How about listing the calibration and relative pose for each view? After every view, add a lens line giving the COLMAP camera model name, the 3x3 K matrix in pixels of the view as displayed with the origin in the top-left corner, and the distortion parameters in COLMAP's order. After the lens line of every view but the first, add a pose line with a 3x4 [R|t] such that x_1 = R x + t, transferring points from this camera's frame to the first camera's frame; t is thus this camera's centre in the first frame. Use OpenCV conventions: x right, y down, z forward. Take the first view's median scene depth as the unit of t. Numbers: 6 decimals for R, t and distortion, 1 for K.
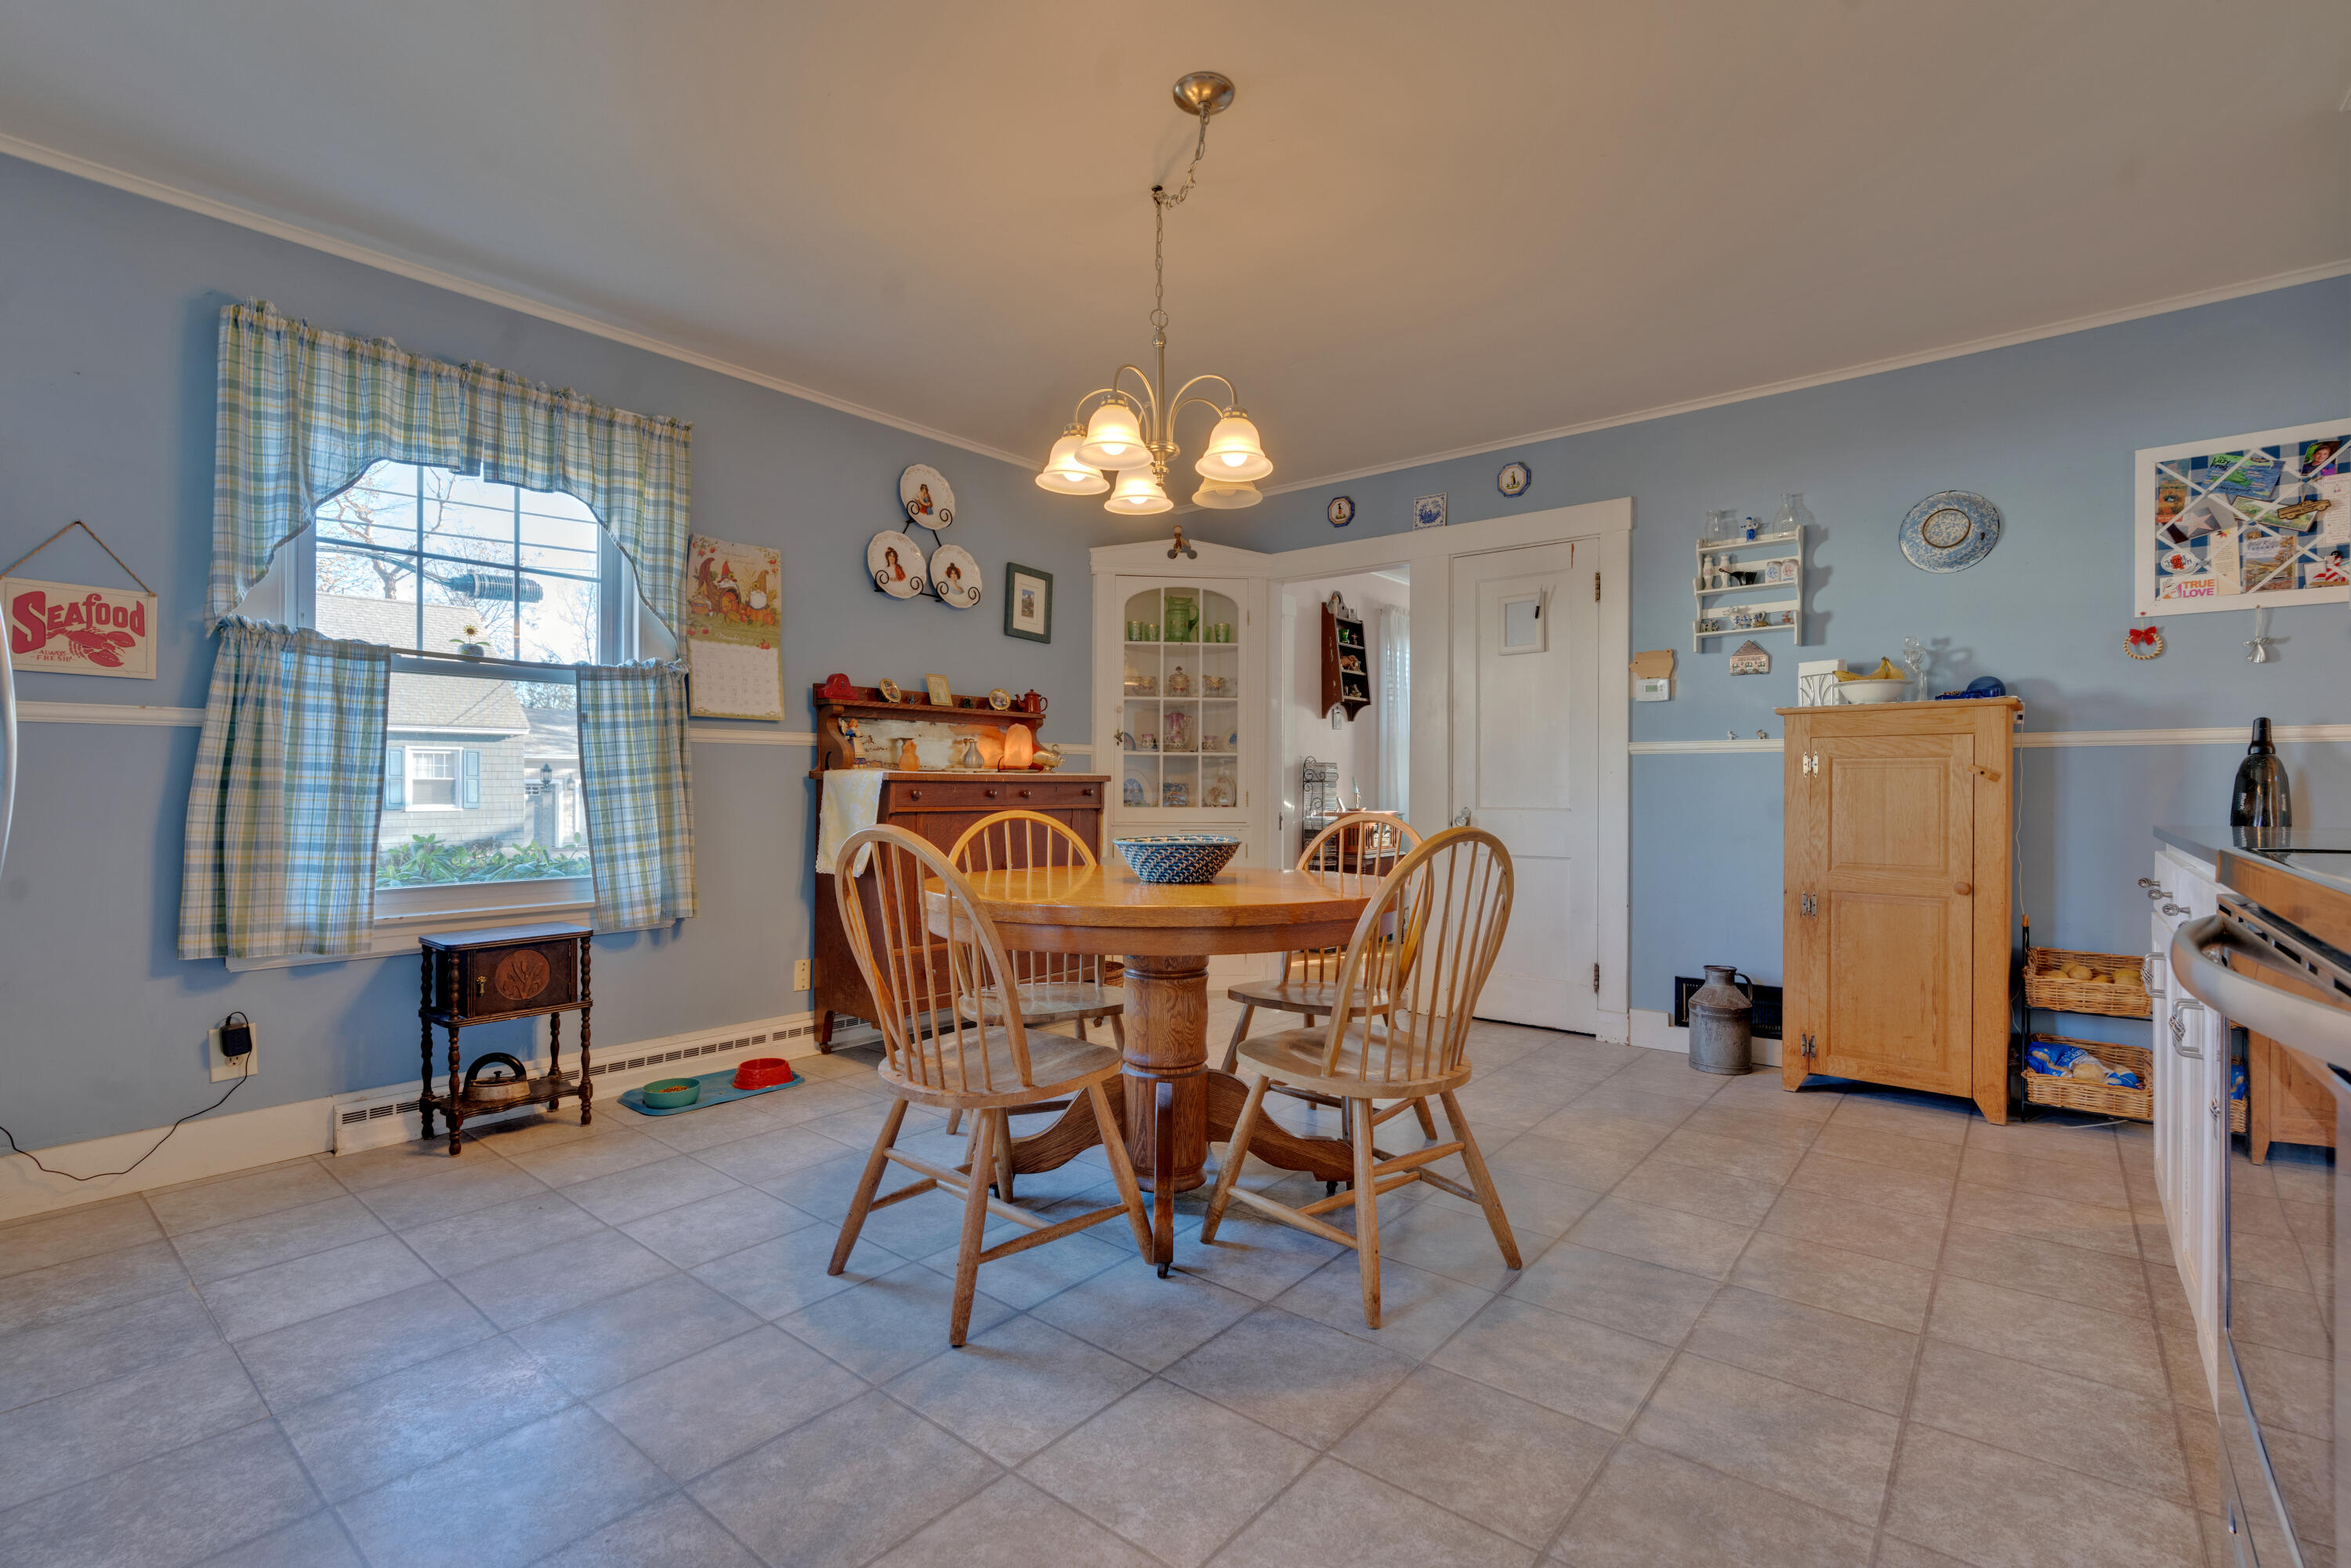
lens RADIAL K [[1066.2, 0, 1191.7], [0, 1066.2, 783.1], [0, 0, 1]] dist [-0.004605, 0.001883]
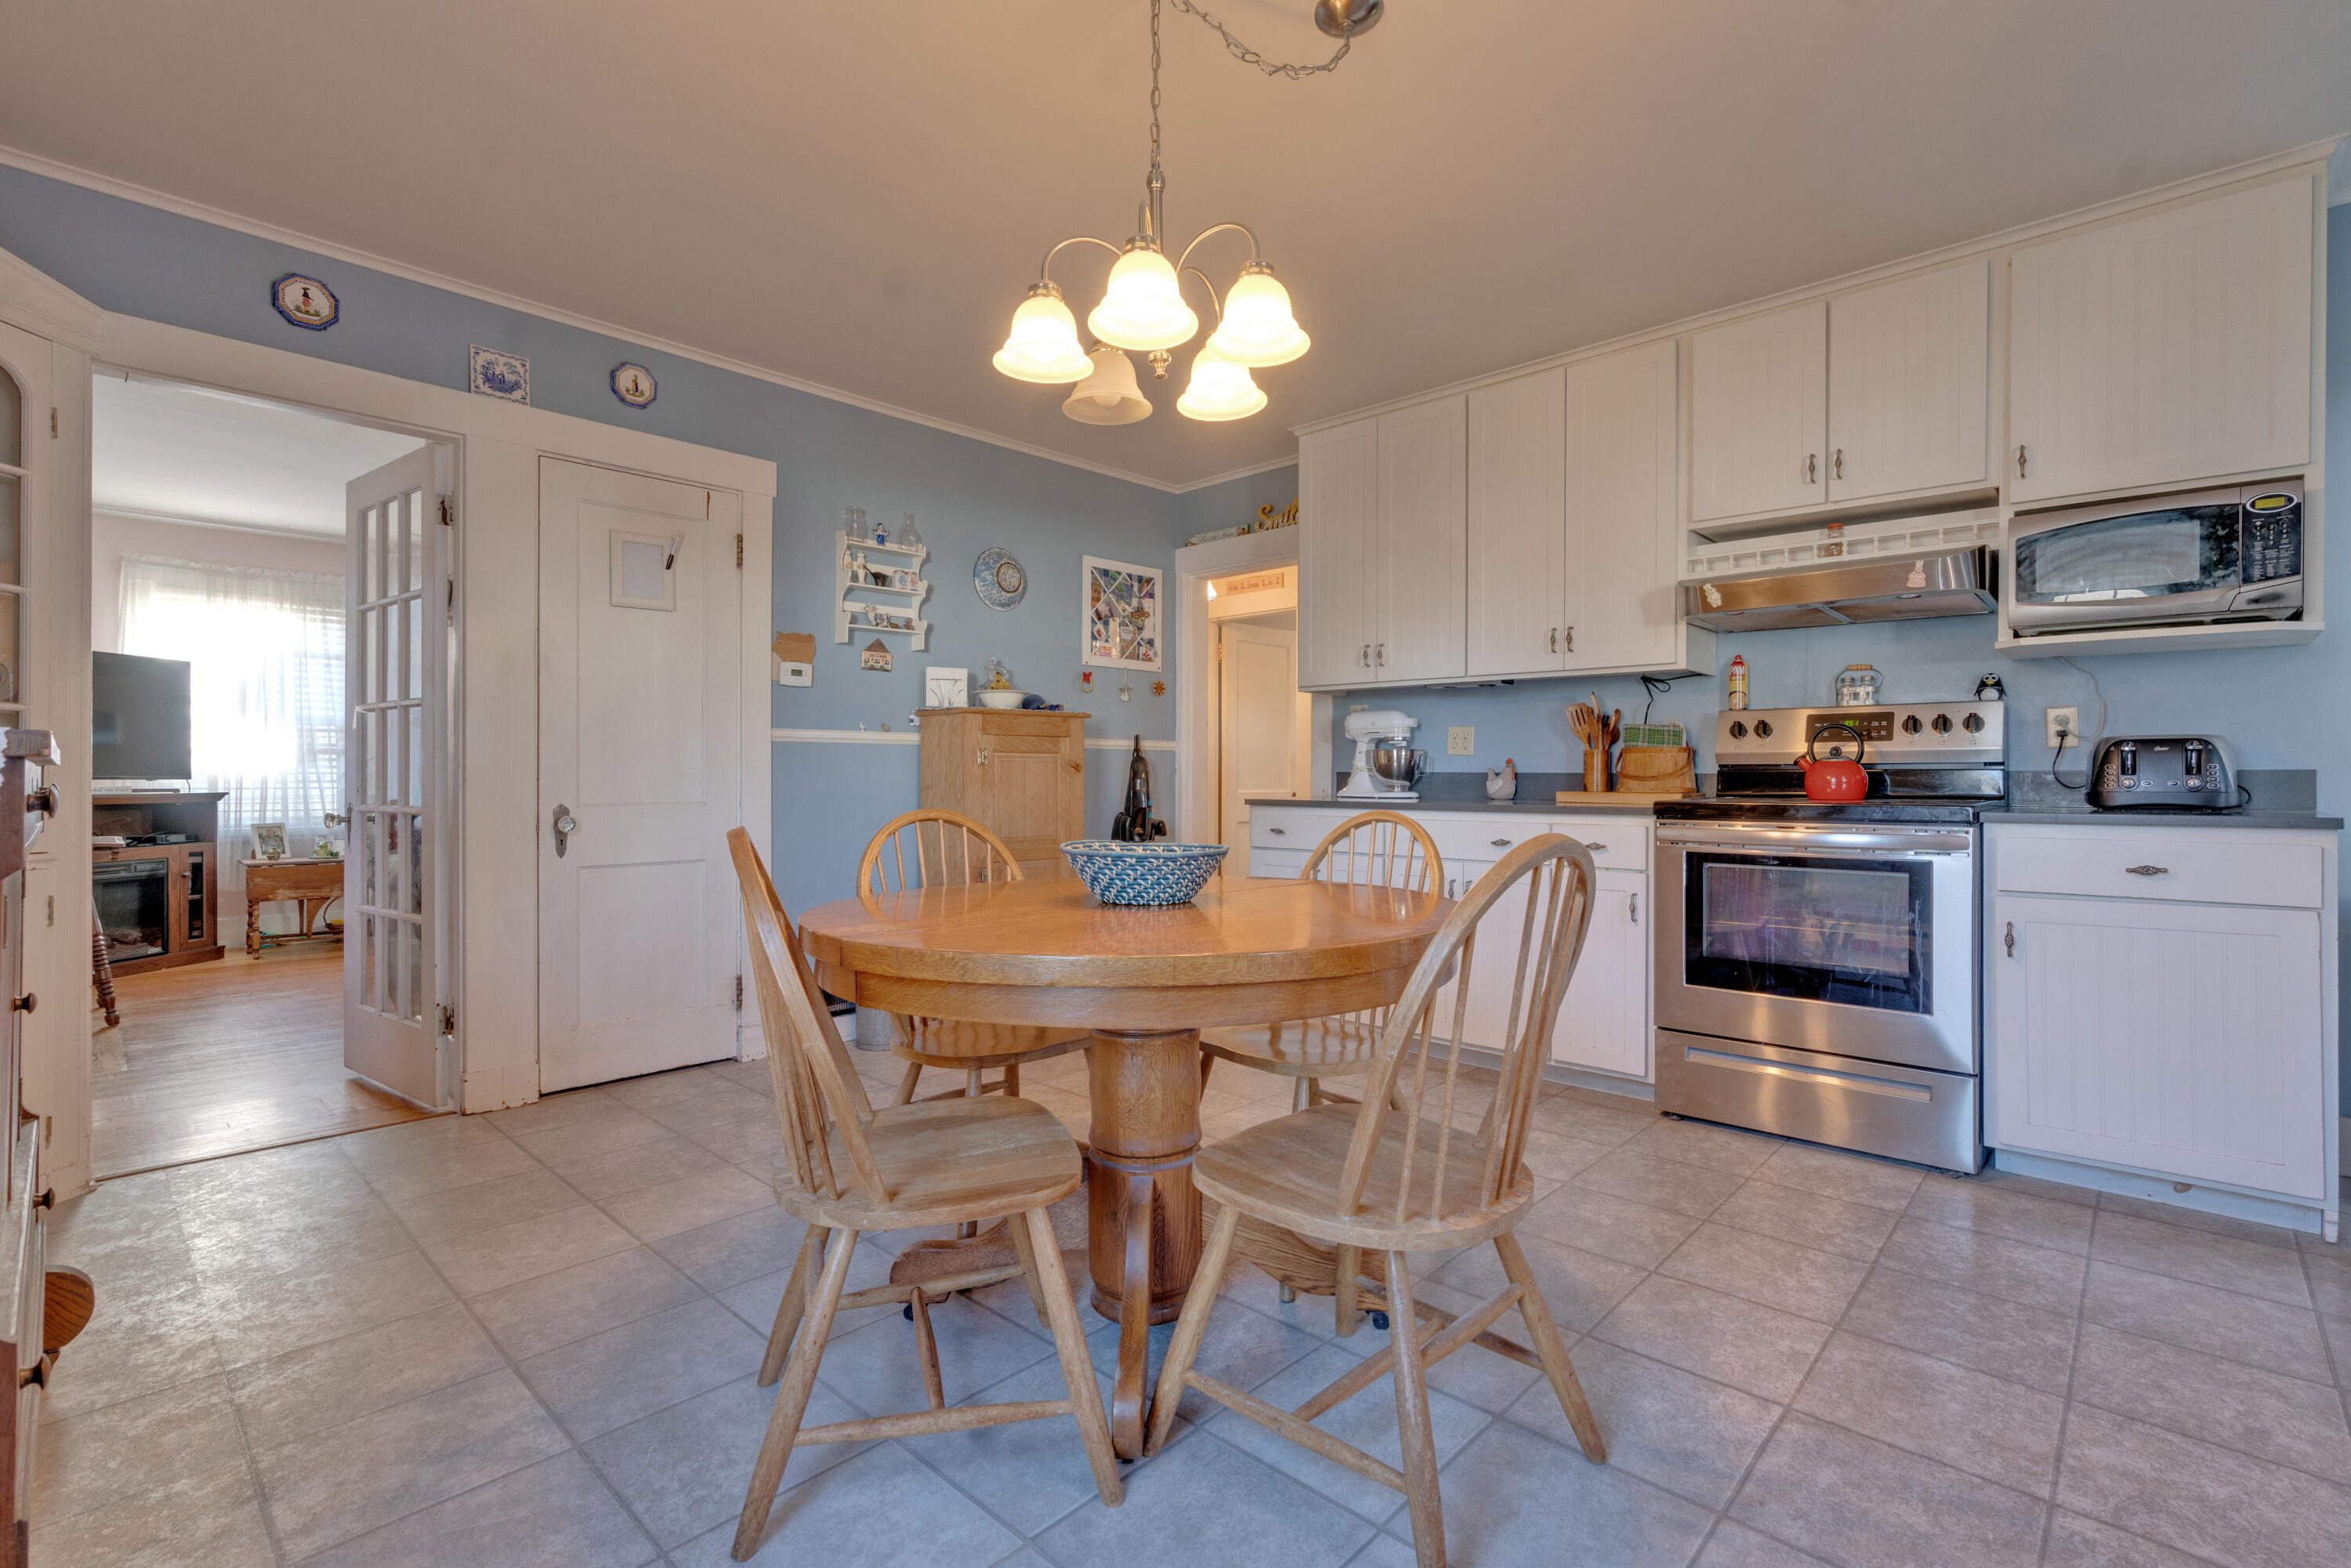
lens RADIAL K [[1066.2, 0, 1188.8], [0, 1066.2, 780.2], [0, 0, 1]] dist [-0.004605, 0.001883]
pose [[0.065975, -0.004920, 0.997809, -0.584146], [-0.001575, 0.999986, 0.005035, 0.001729], [-0.997820, -0.001903, 0.065966, 0.698509]]
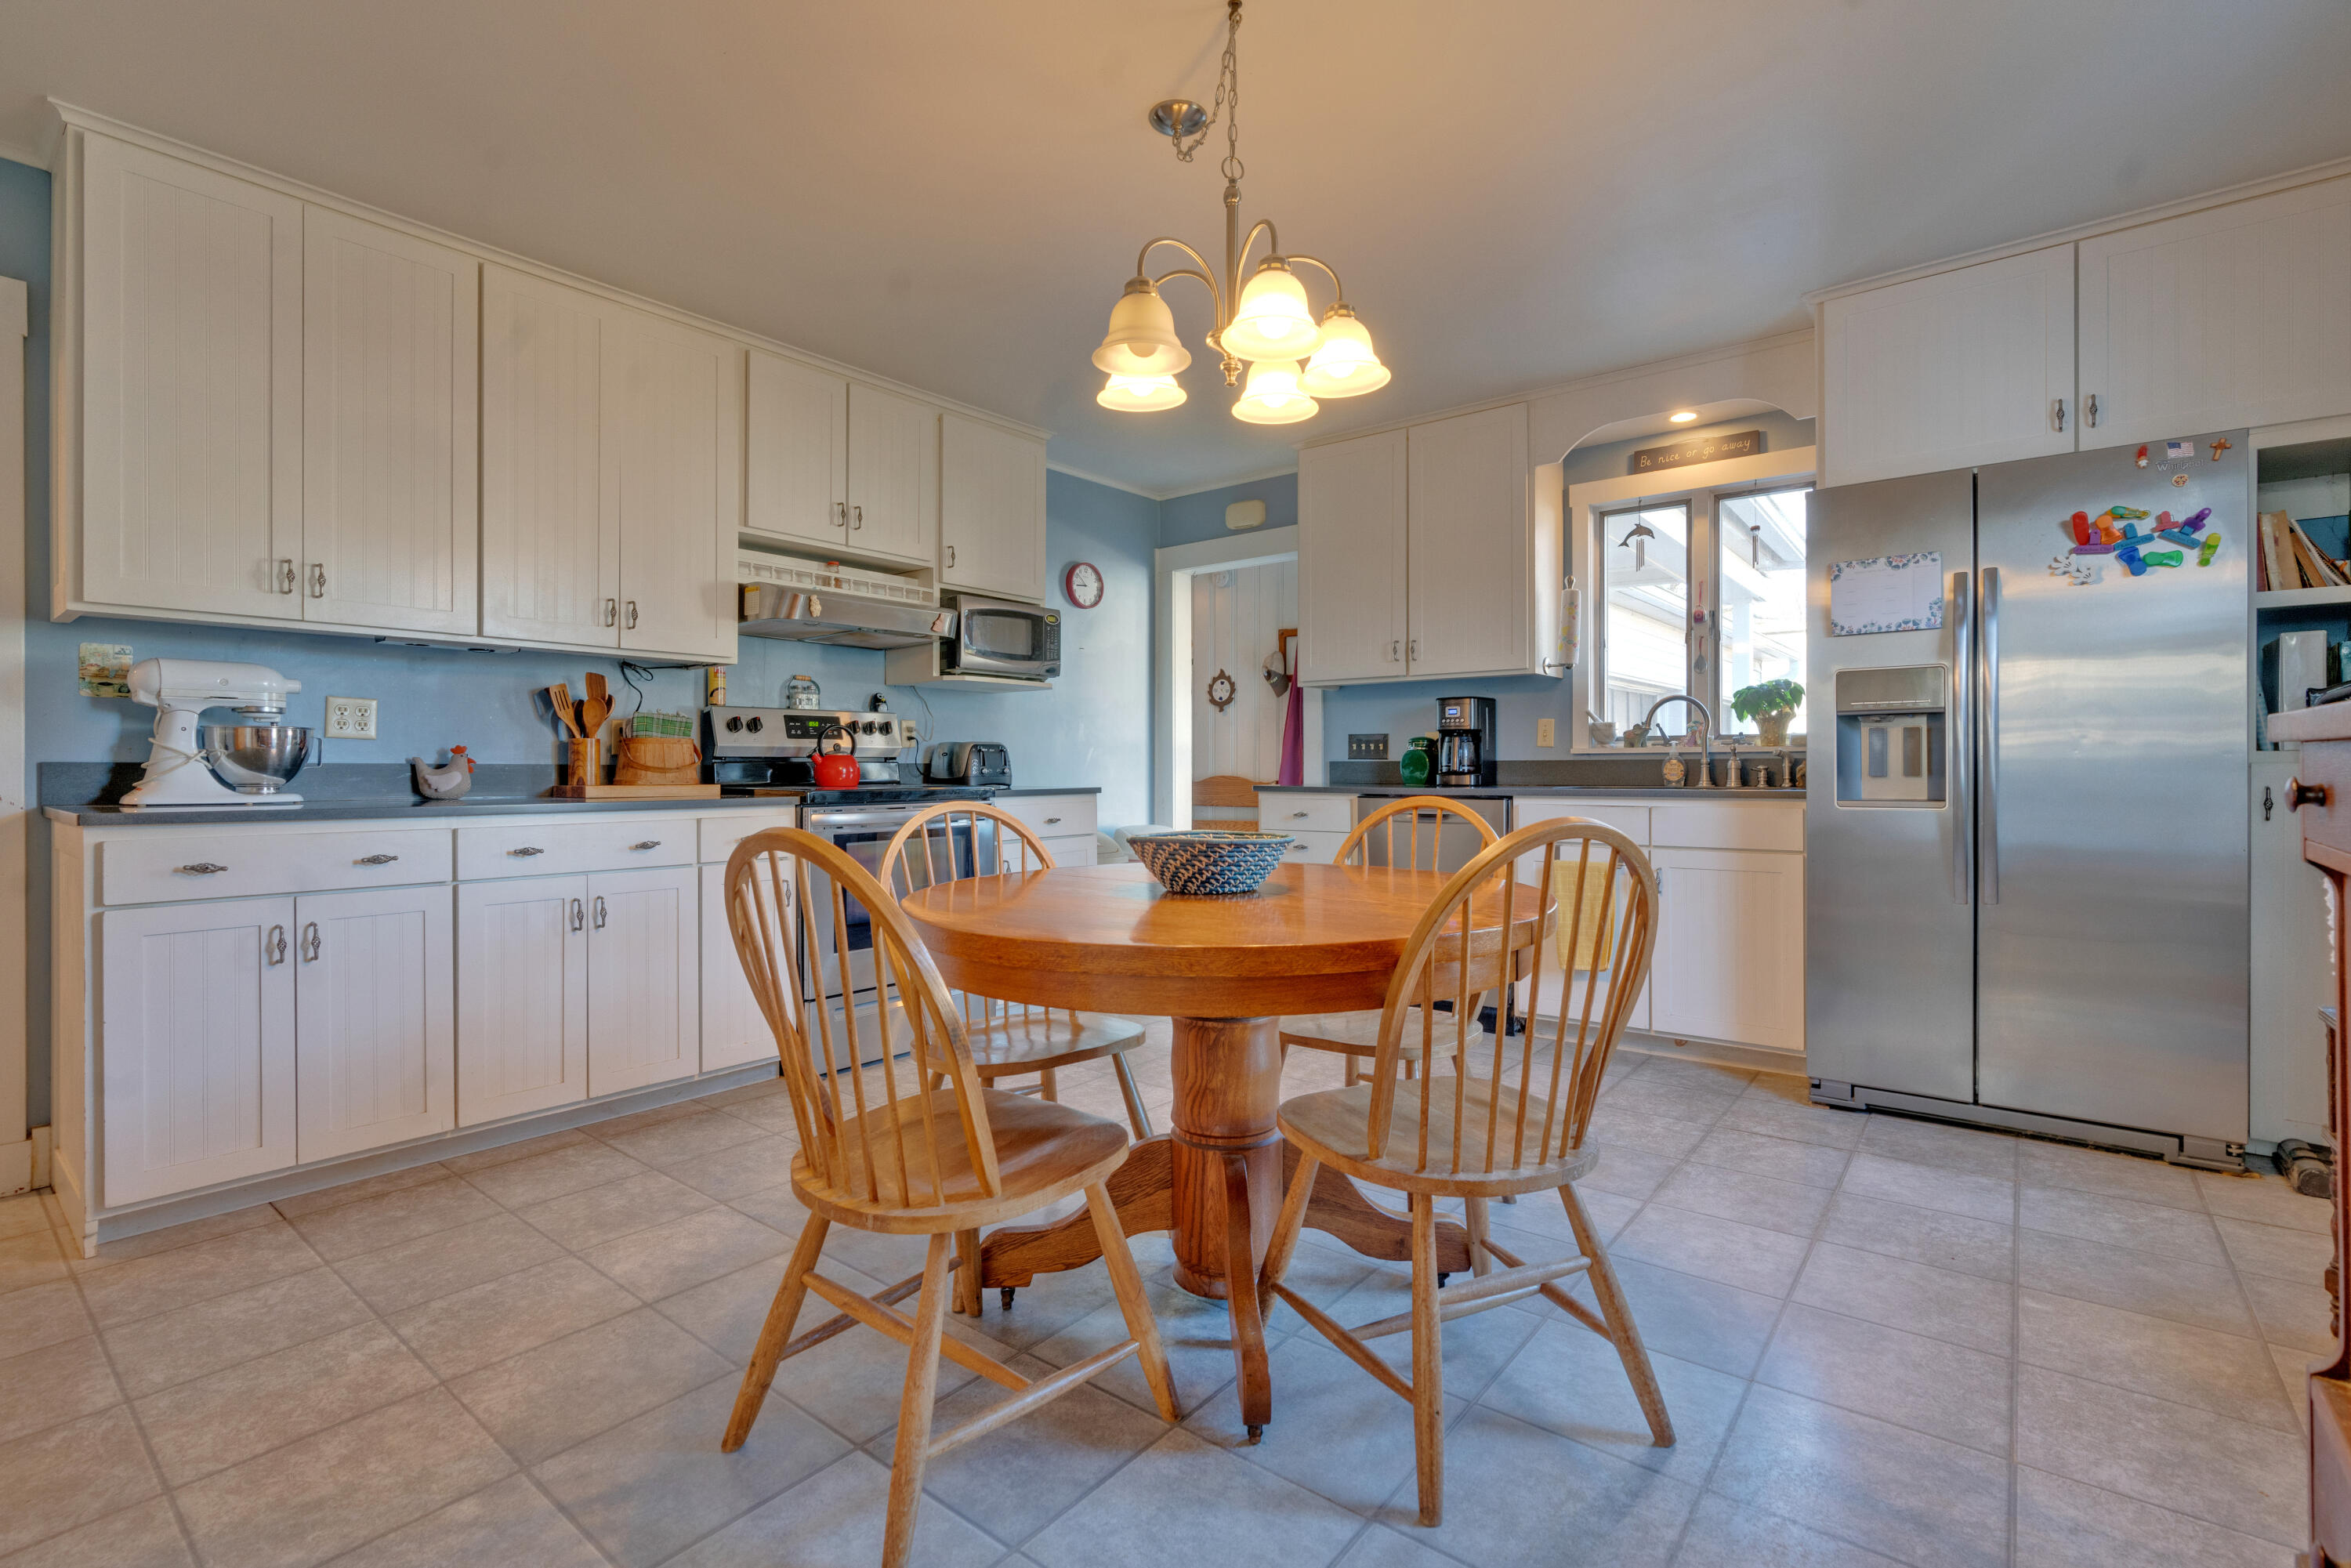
lens RADIAL K [[1066.2, 0, 1195.7], [0, 1066.2, 775.9], [0, 0, 1]] dist [-0.004605, 0.001883]
pose [[-0.999891, 0.000805, -0.014725, 0.006959], [0.000688, 0.999968, 0.007996, 0.002226], [0.014731, 0.007985, -0.999860, 1.340881]]
